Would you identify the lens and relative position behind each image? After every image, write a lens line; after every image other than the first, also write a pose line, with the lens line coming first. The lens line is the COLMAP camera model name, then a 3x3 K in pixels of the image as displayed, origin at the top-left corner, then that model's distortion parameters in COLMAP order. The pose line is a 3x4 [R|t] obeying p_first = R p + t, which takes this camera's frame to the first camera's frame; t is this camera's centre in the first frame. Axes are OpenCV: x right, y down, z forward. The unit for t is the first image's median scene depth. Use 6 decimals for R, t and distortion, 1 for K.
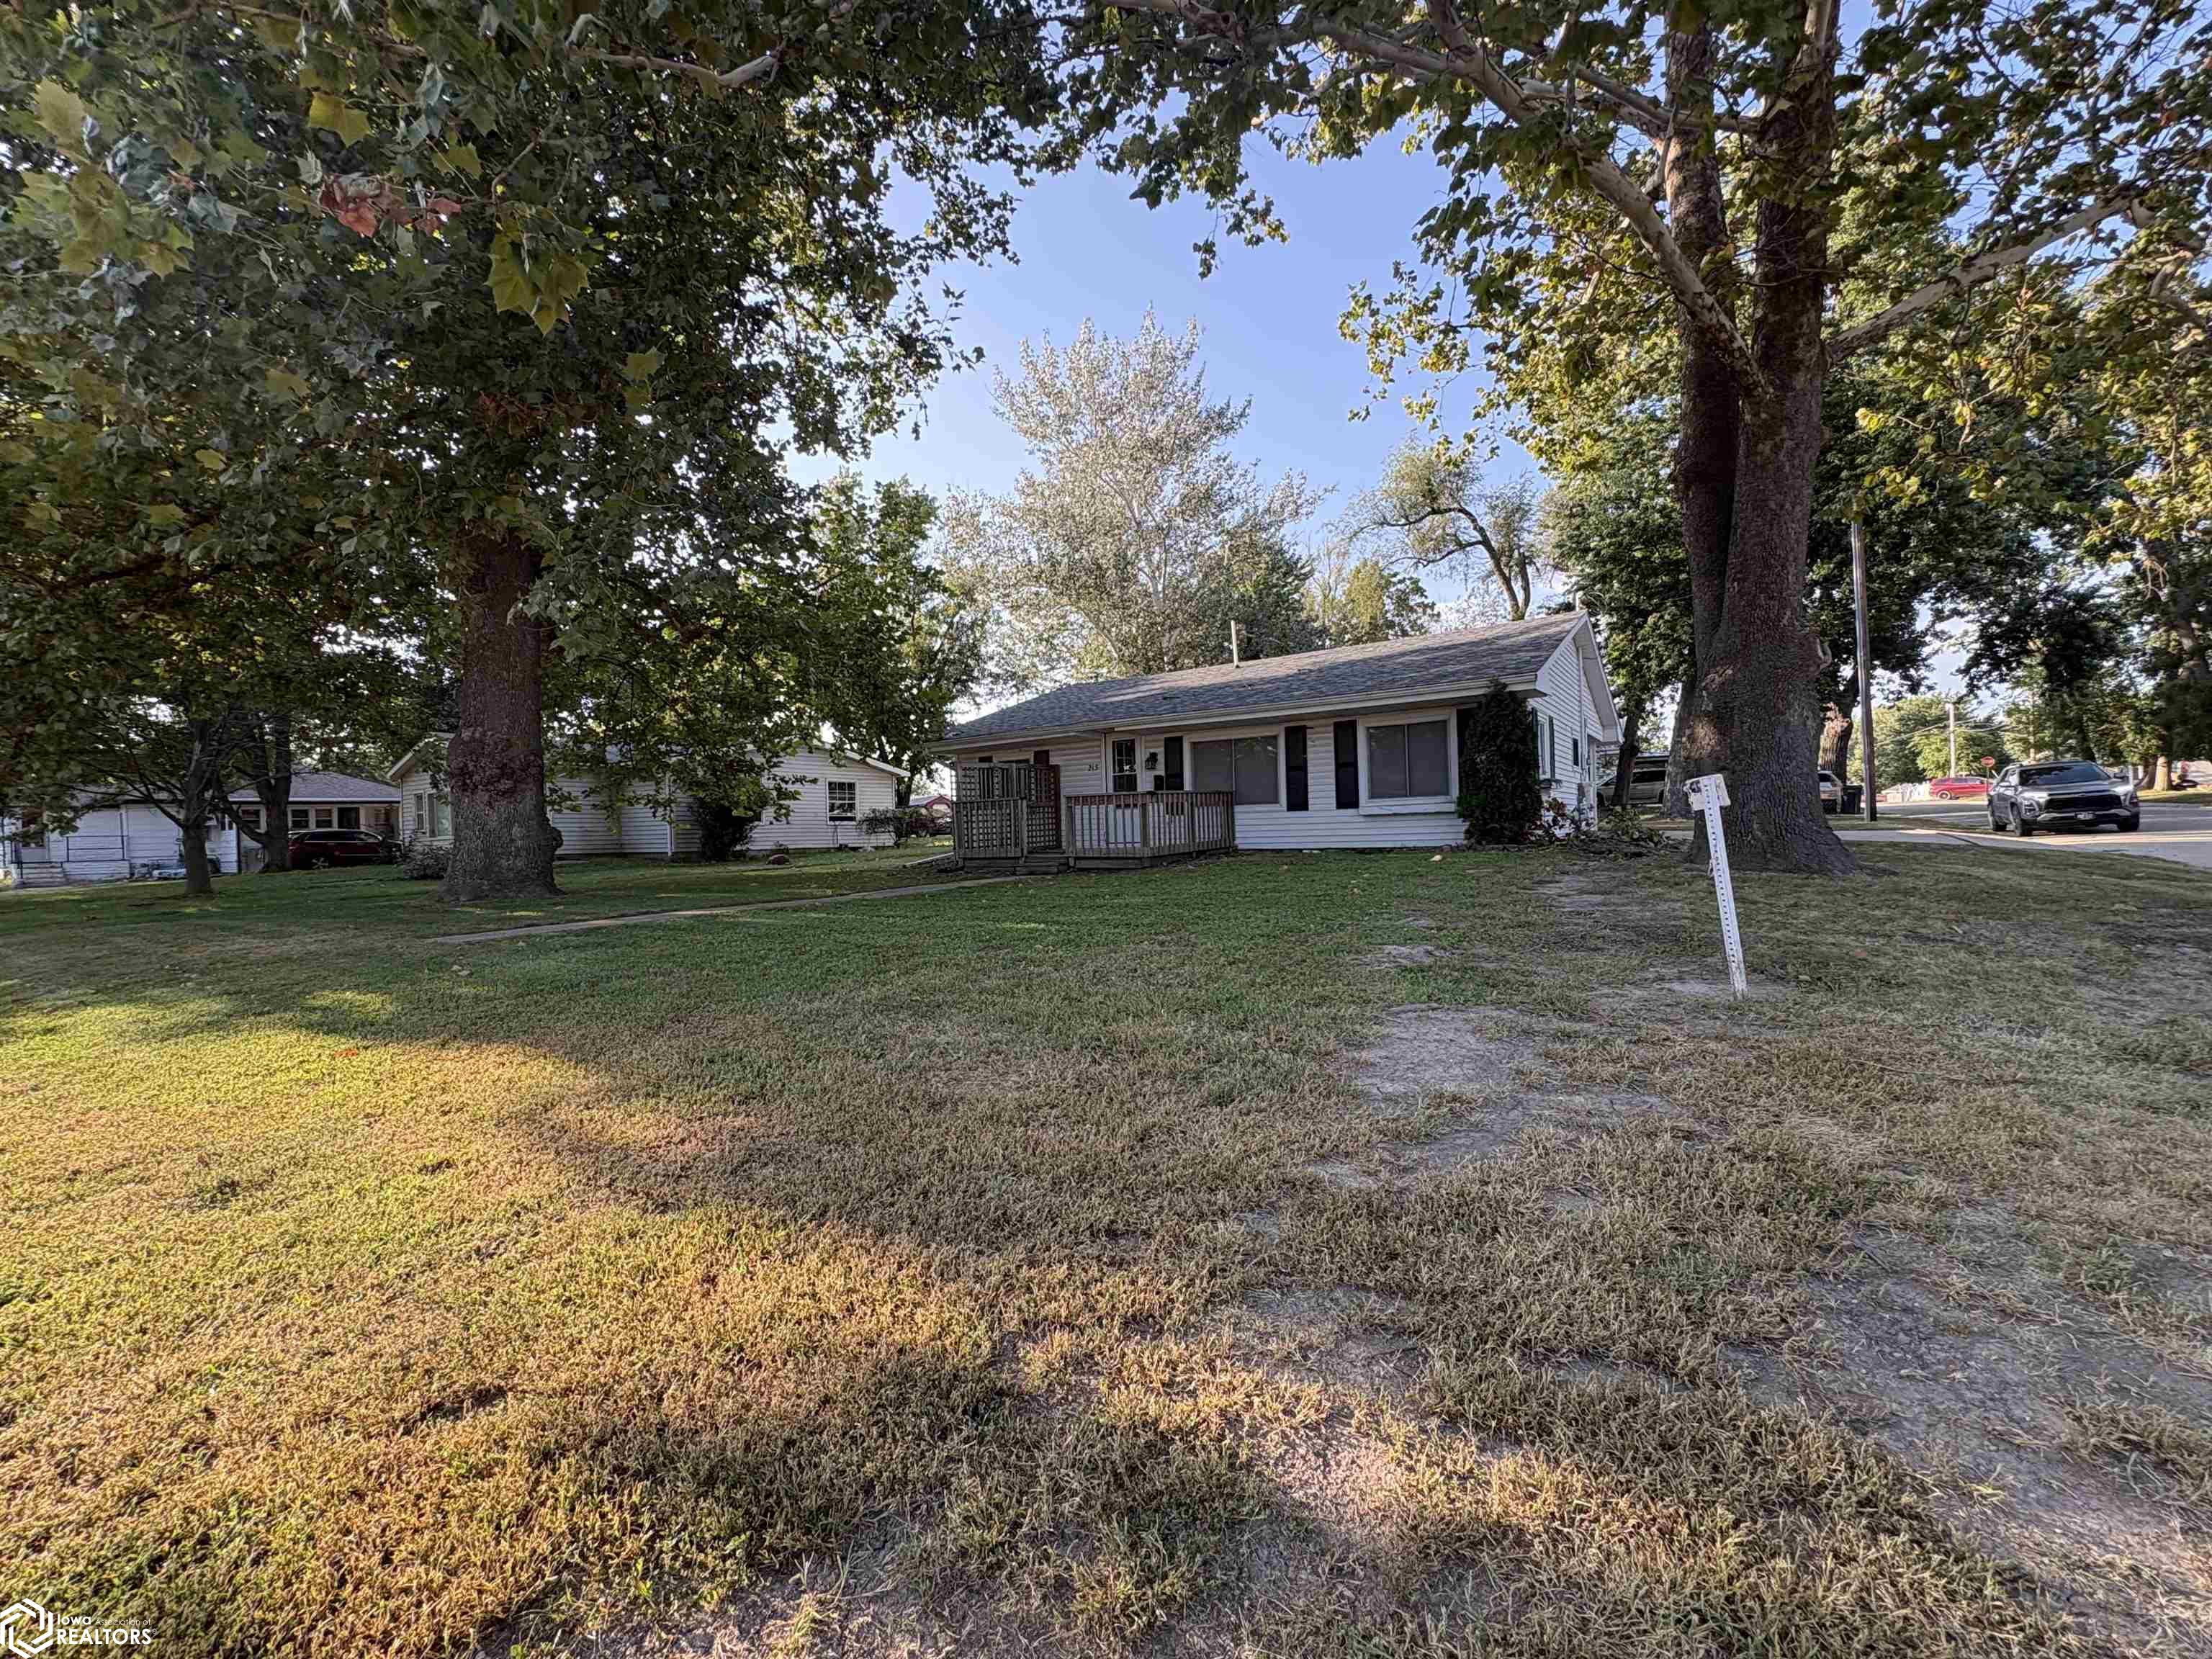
lens RADIAL K [[883.4, 0, 1106.3], [0, 883.4, 827.4], [0, 0, 1]] dist [0.003386, 0.000515]
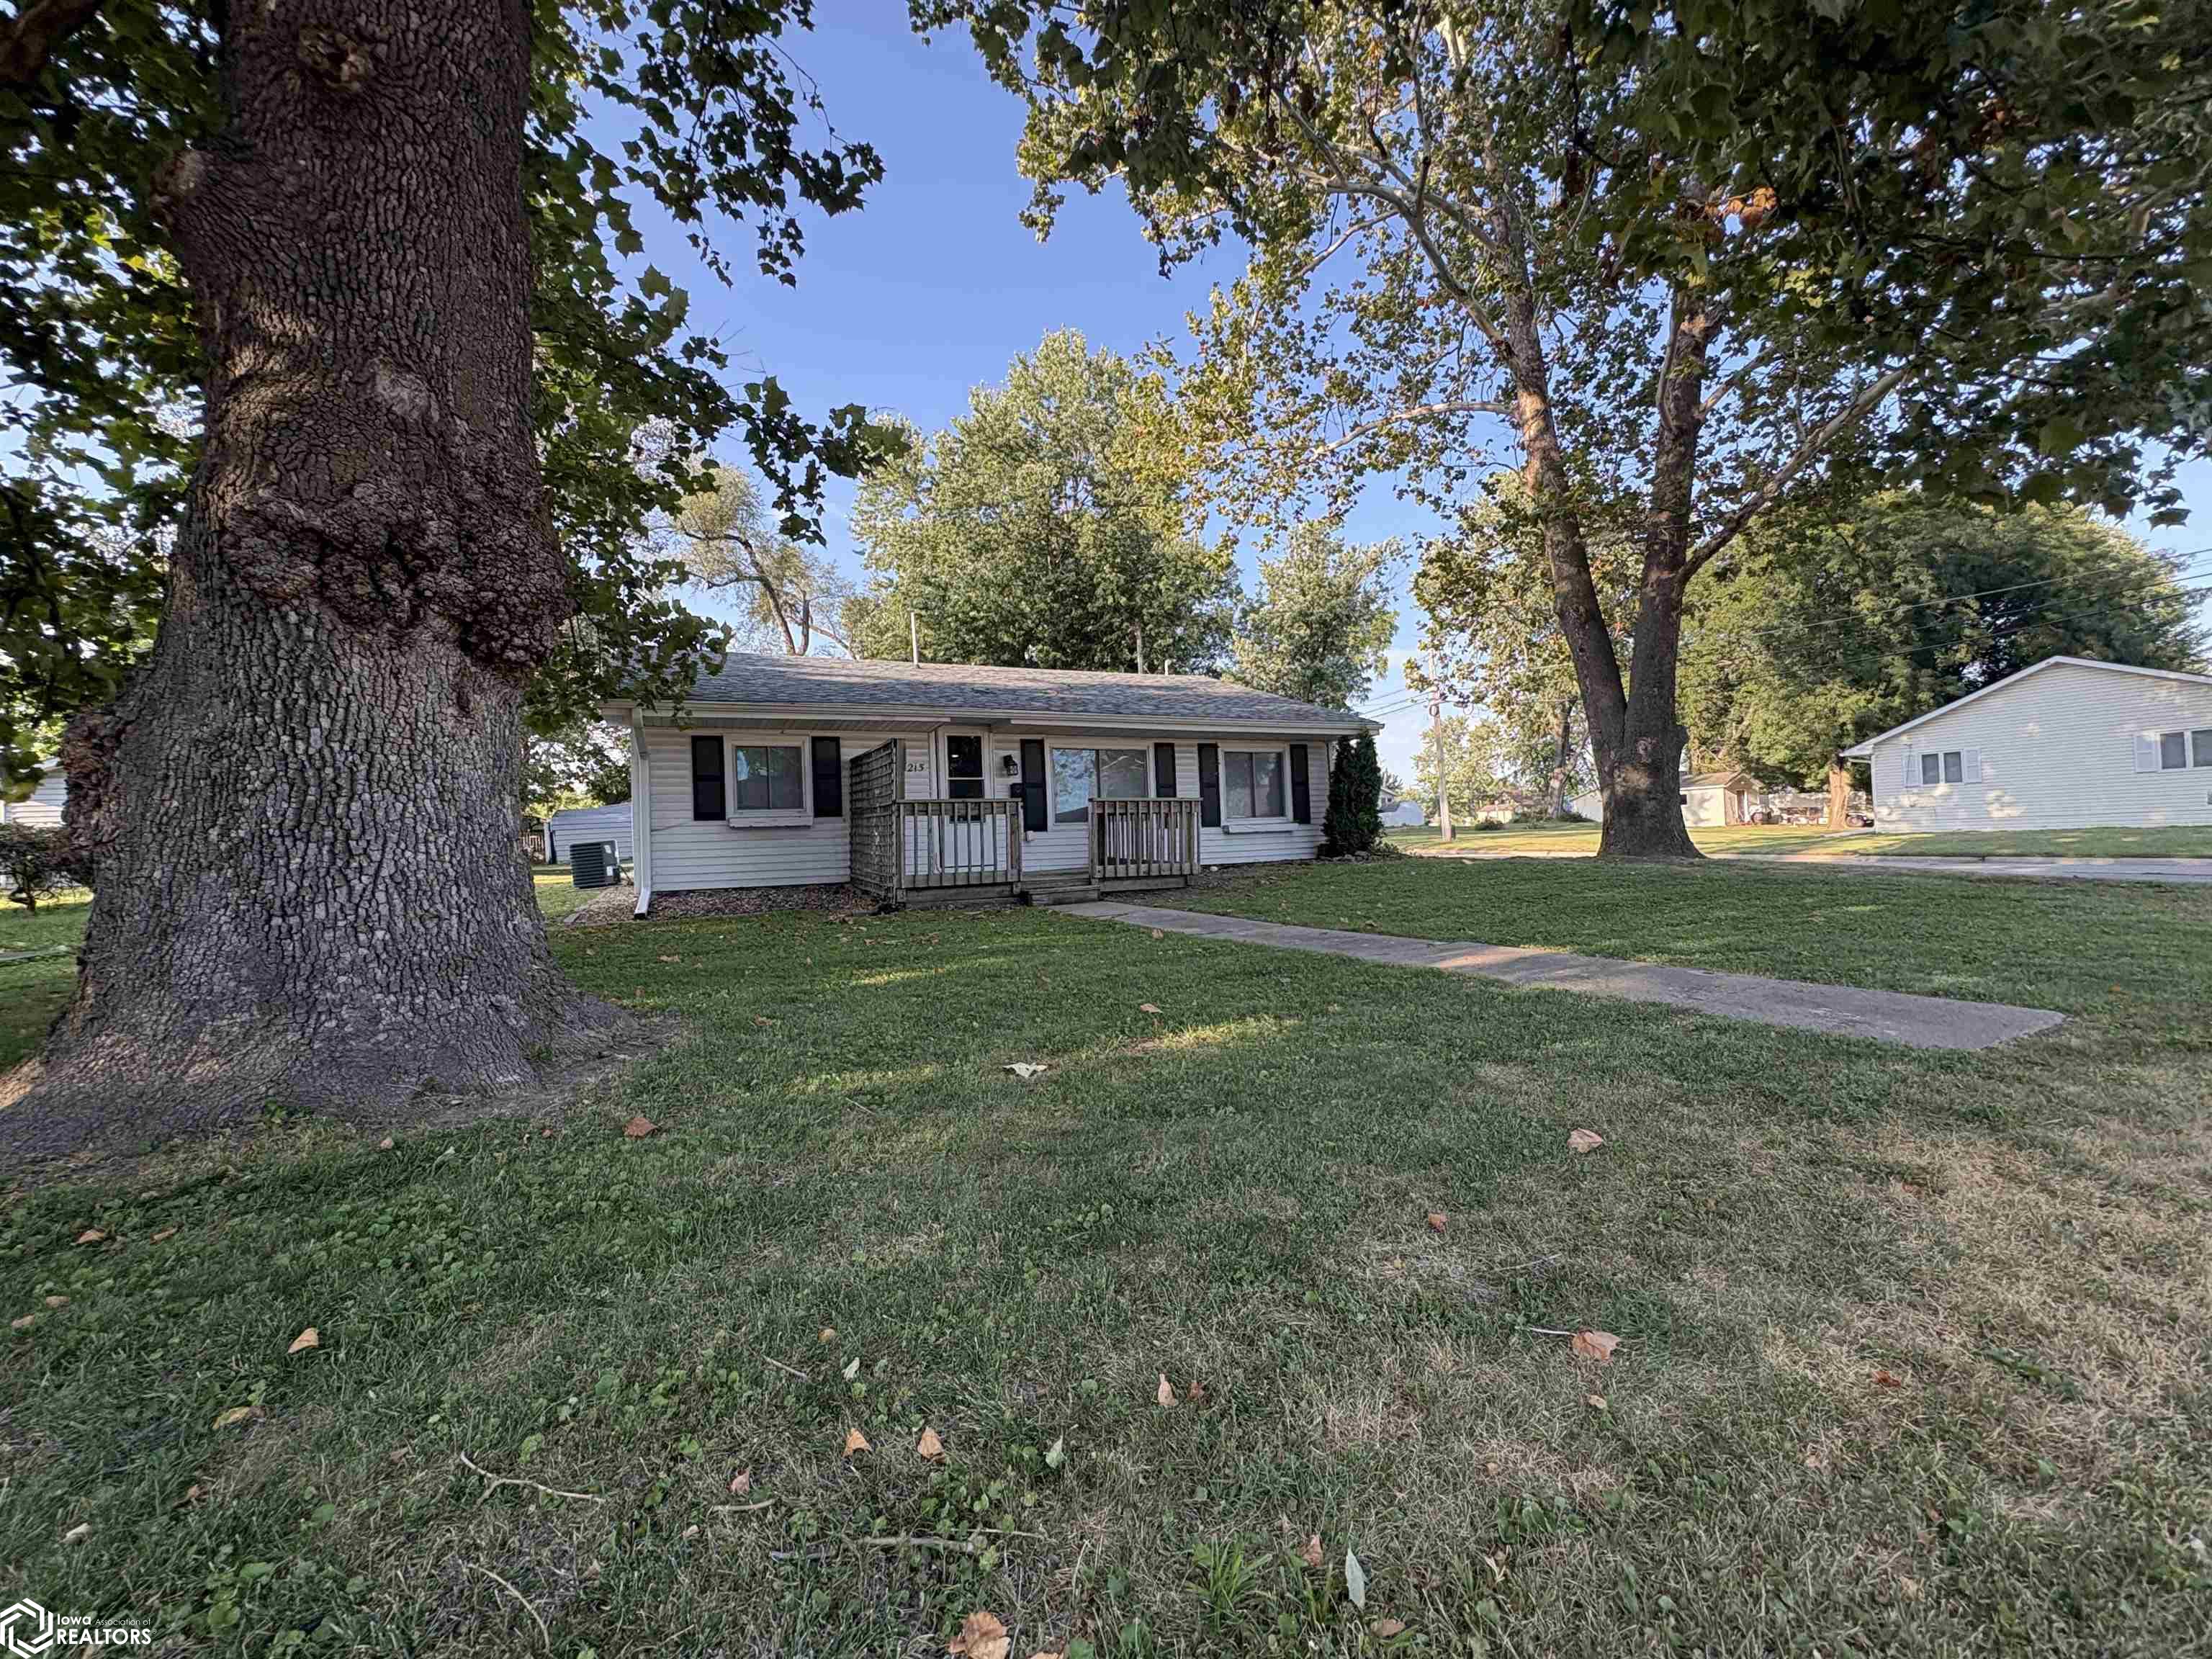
lens RADIAL K [[857.9, 0, 1098.9], [0, 857.9, 833.4], [0, 0, 1]] dist [-0.001478, -0.000017]
pose [[0.514026, 0.020454, 0.857531, -0.587795], [0.018443, 0.999221, -0.034889, 0.017485], [-0.857576, 0.033750, 0.513248, 0.522406]]
